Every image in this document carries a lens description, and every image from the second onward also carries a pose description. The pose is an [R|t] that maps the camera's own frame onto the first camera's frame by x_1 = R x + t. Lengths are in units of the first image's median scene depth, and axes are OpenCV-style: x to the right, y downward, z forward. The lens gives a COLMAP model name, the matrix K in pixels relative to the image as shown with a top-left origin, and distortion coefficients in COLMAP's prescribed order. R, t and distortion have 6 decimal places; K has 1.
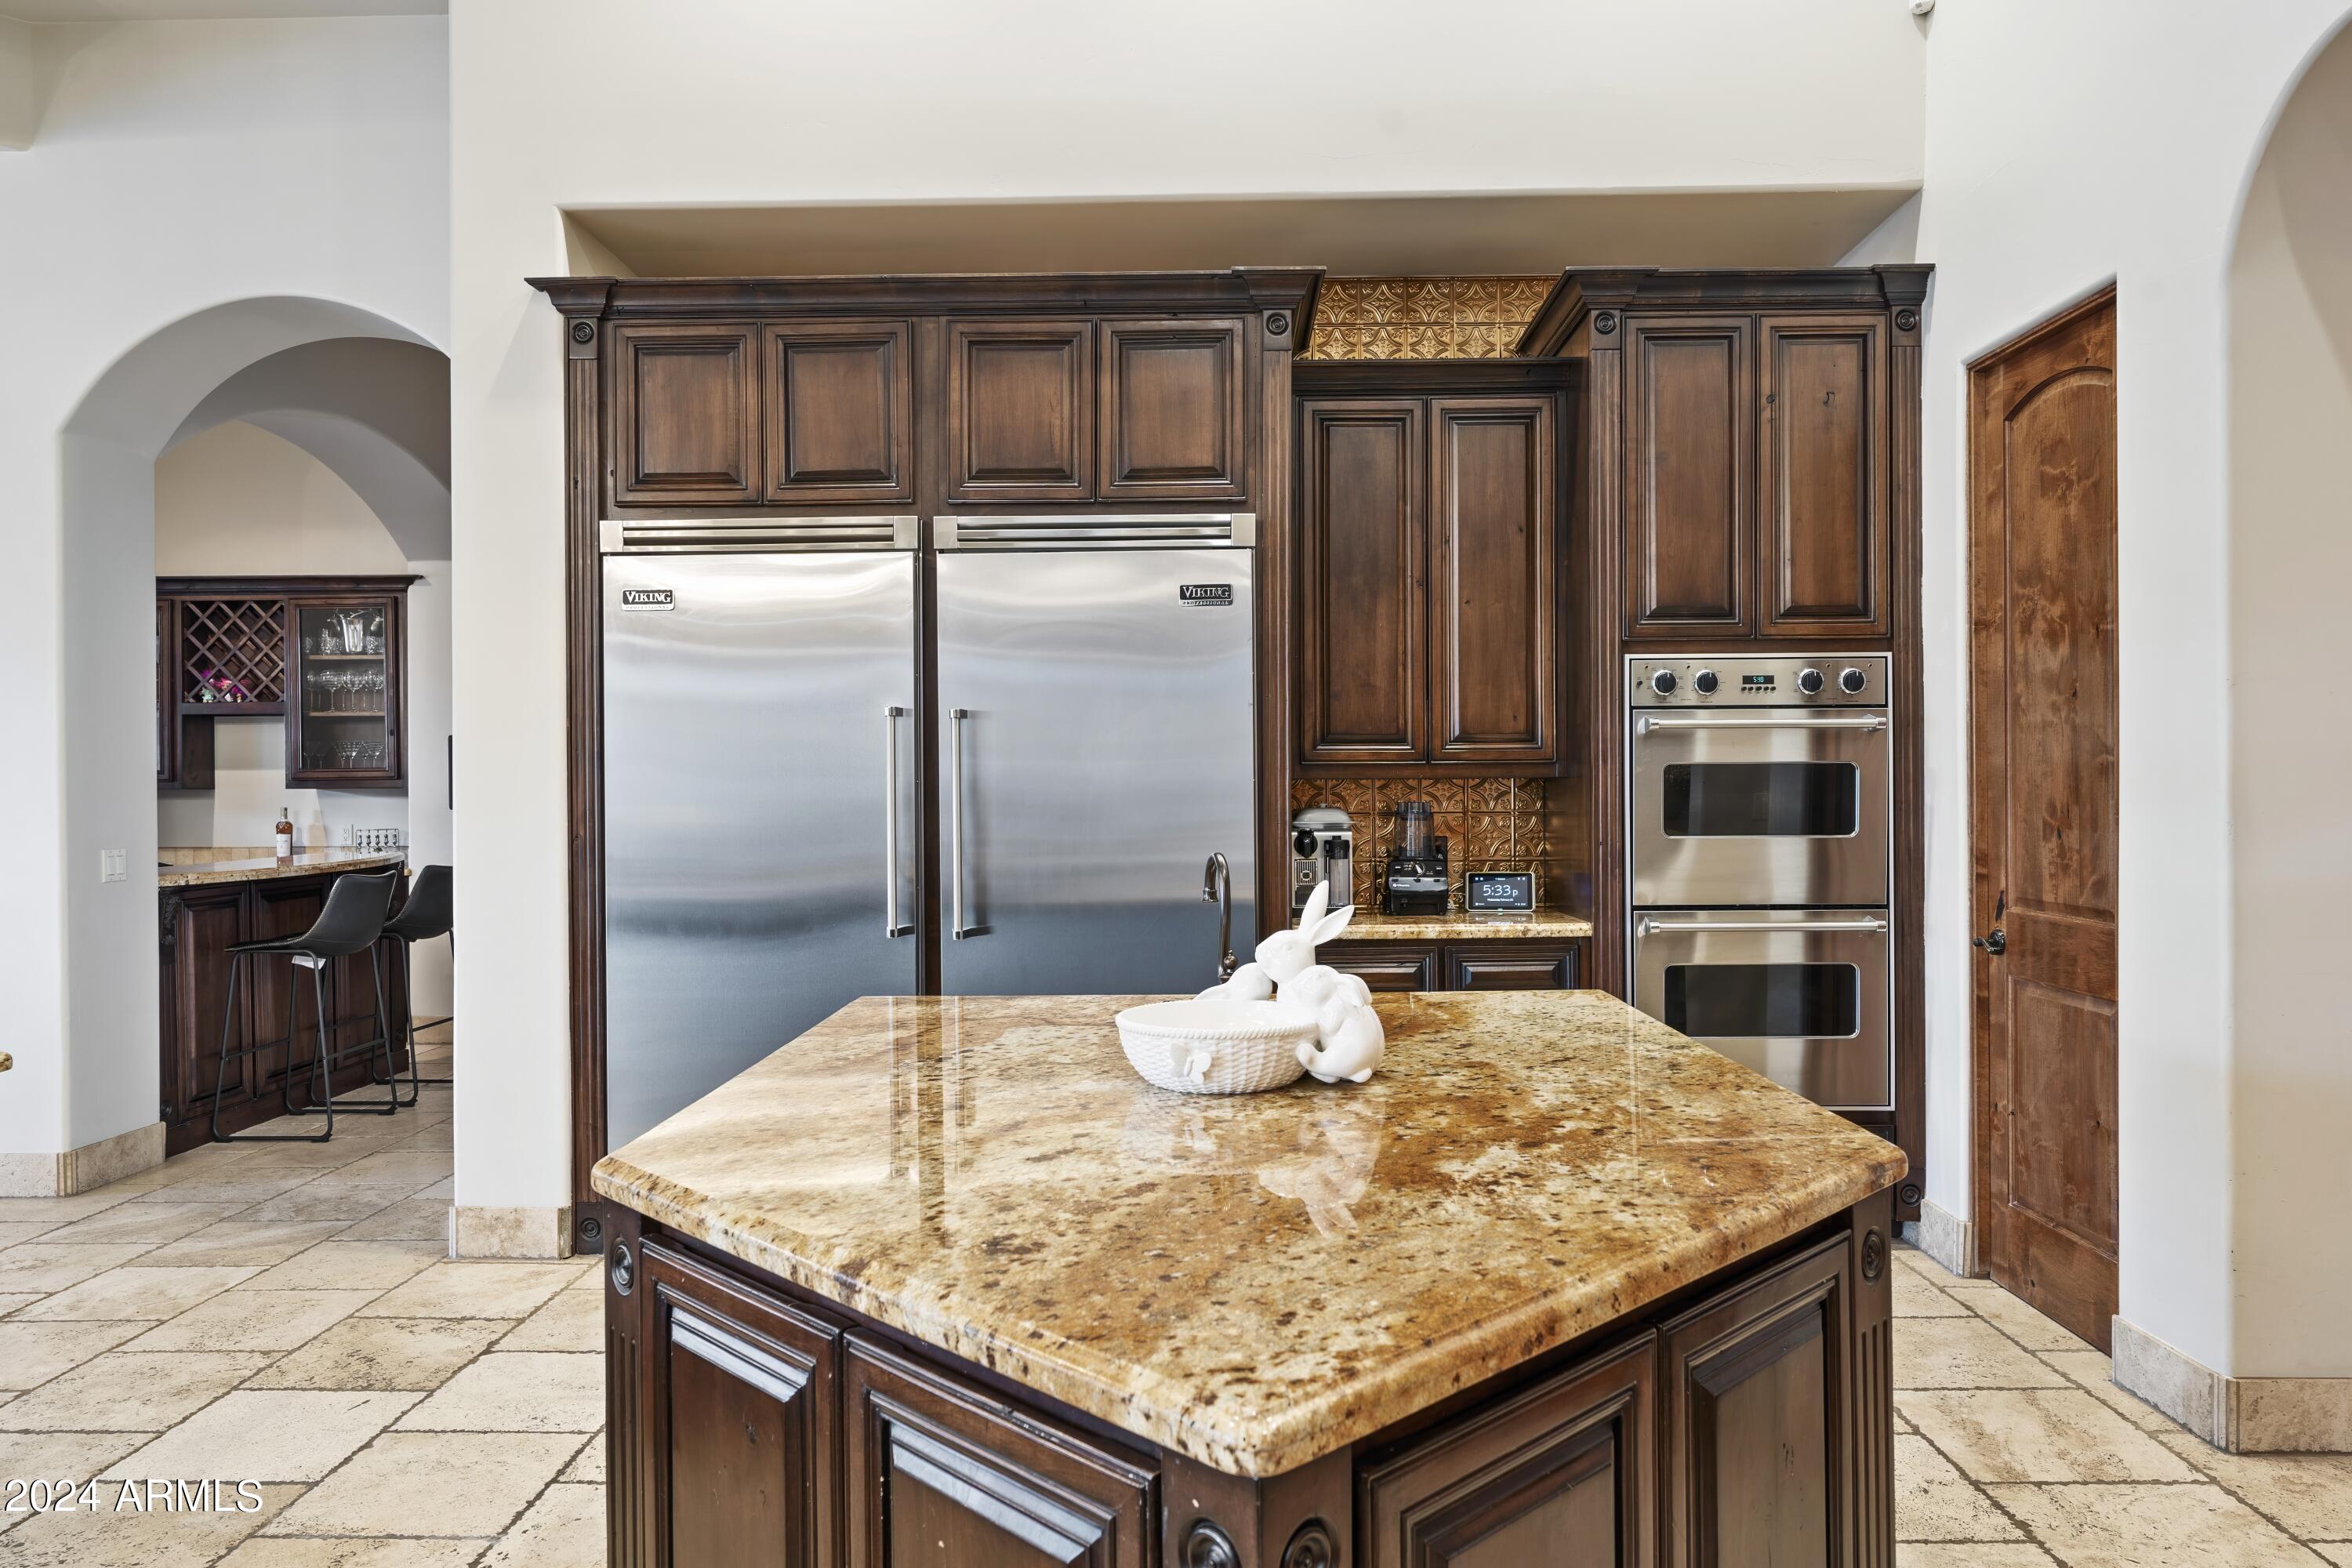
lens RADIAL K [[1565.9, 0, 1176.8], [0, 1565.9, 791.8], [0, 0, 1]] dist [0.002723, -0.002175]
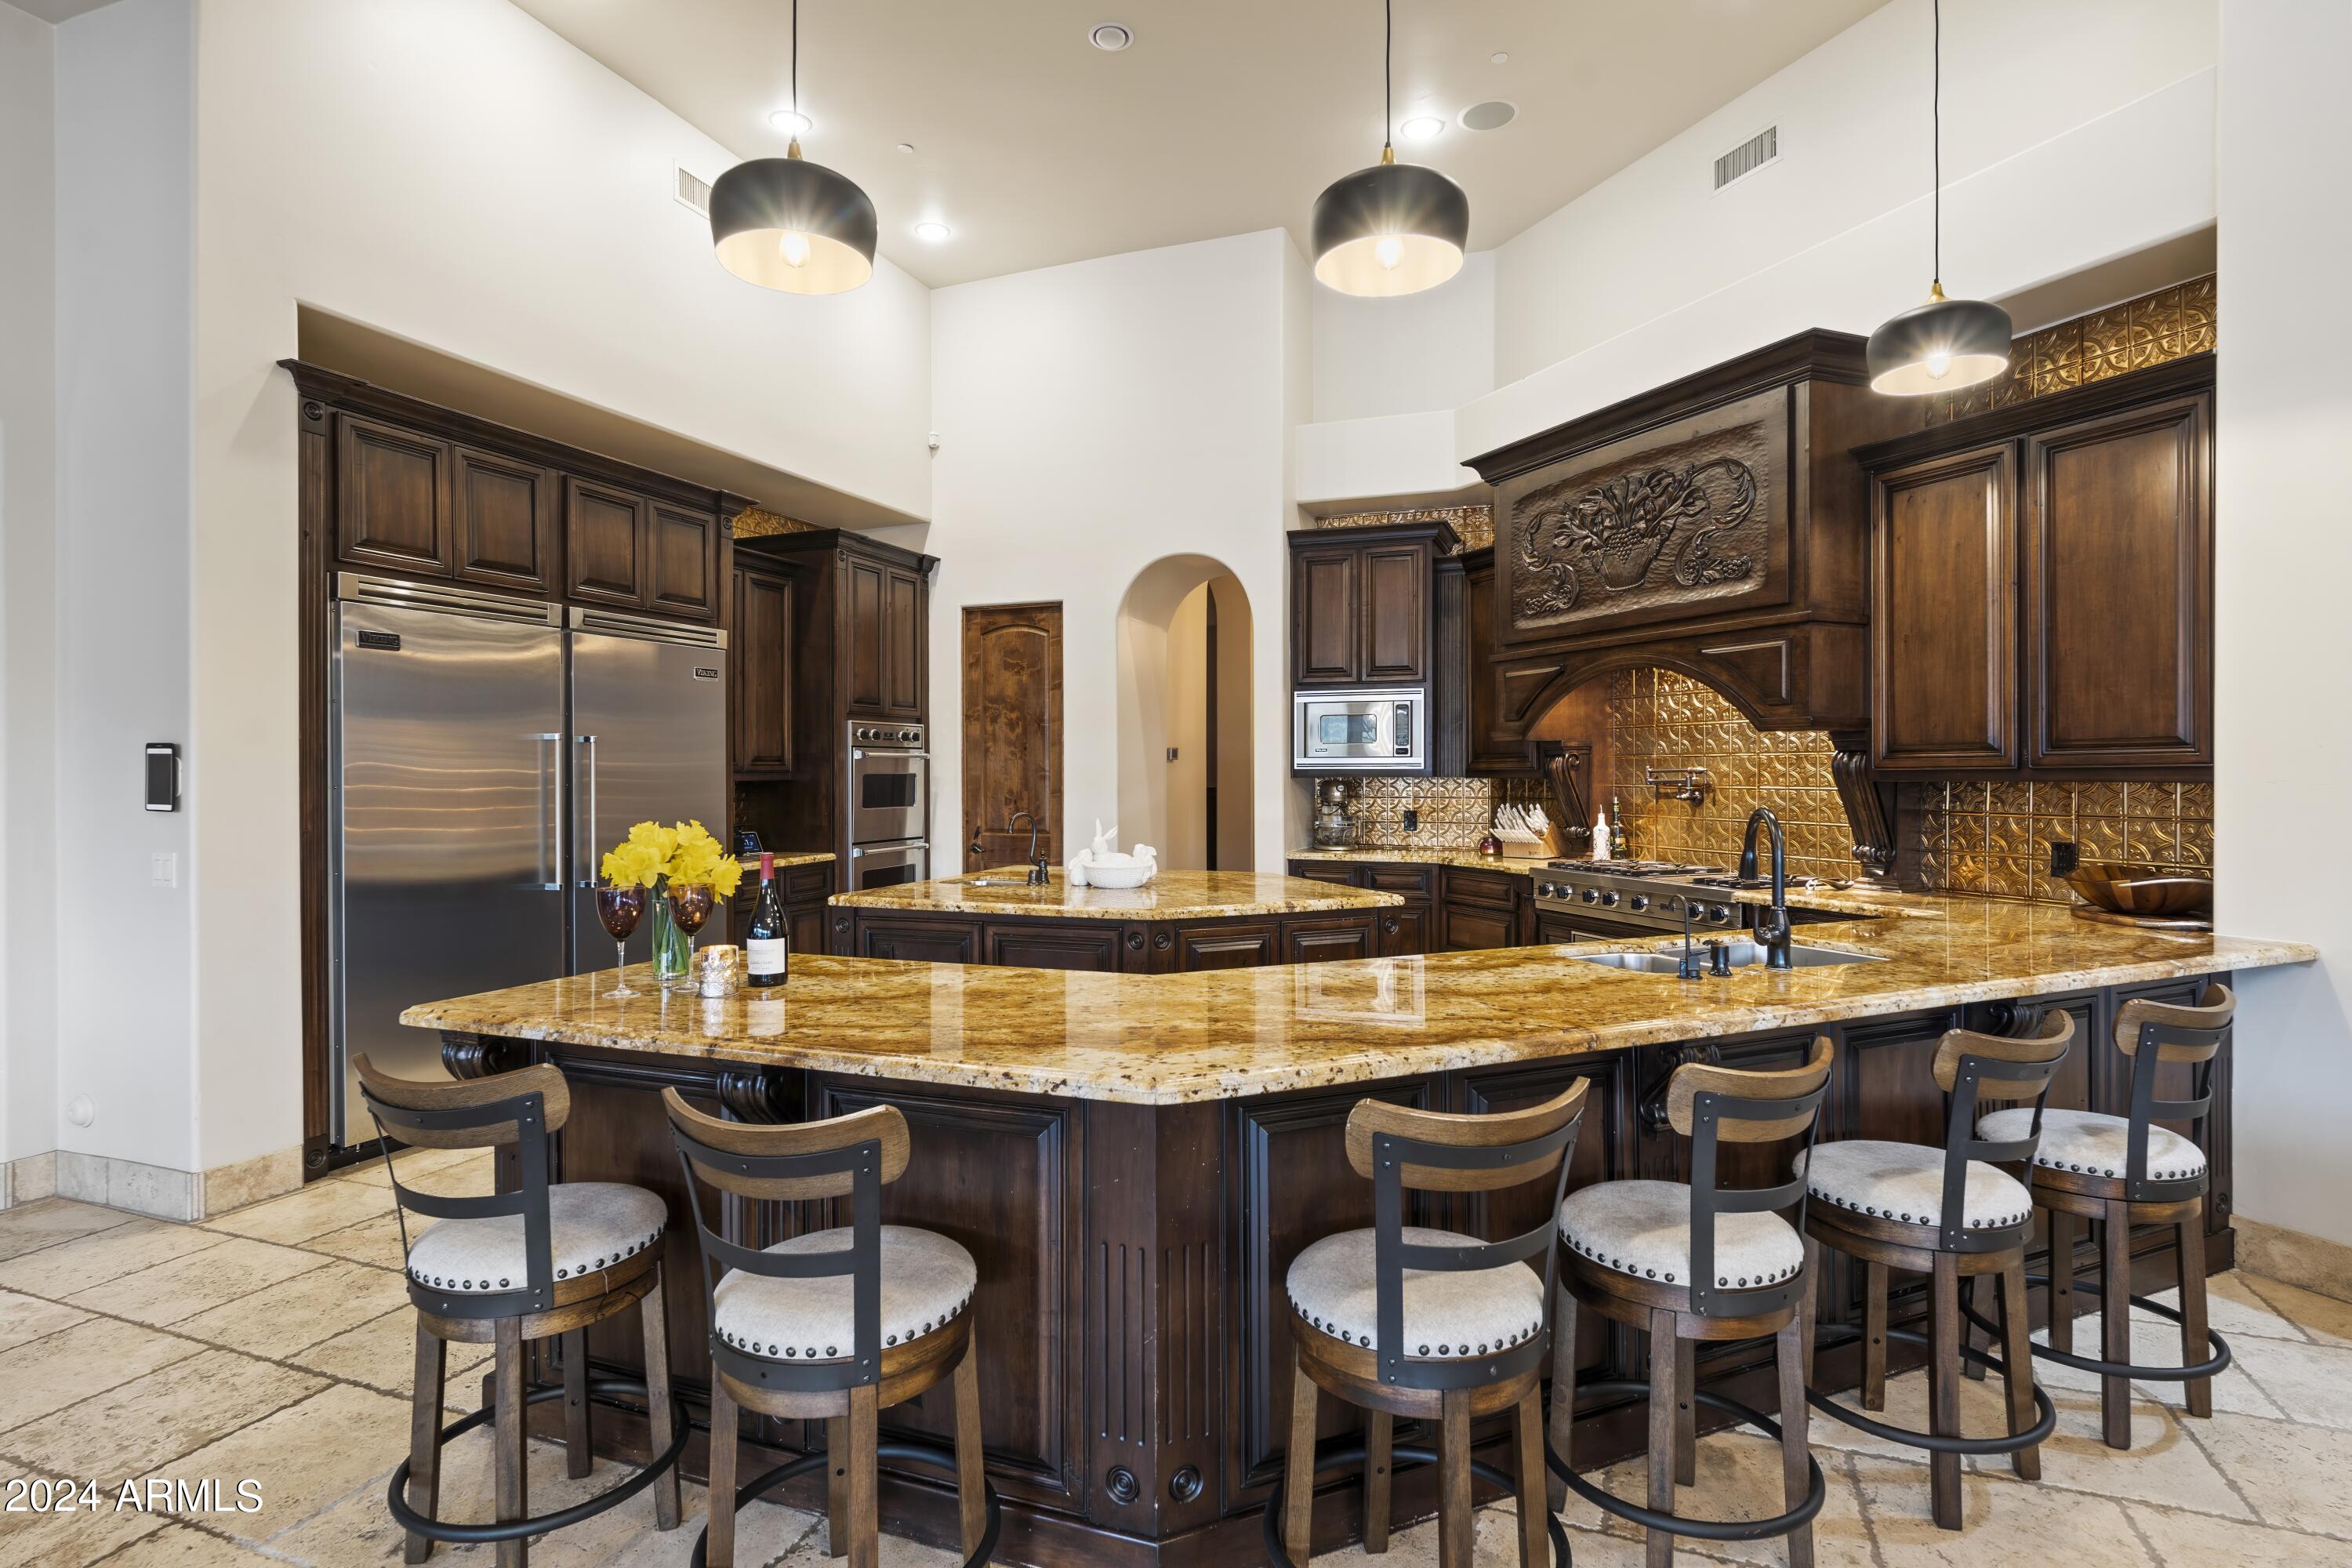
lens RADIAL K [[1193.3, 0, 1183.2], [0, 1193.3, 776.7], [0, 0, 1]] dist [-0.001405, 0.000082]
pose [[0.337088, 0.001611, 0.941472, -1.047503], [0.007797, 0.999959, -0.004503, -0.003701], [-0.941441, 0.008858, 0.337062, 0.068880]]
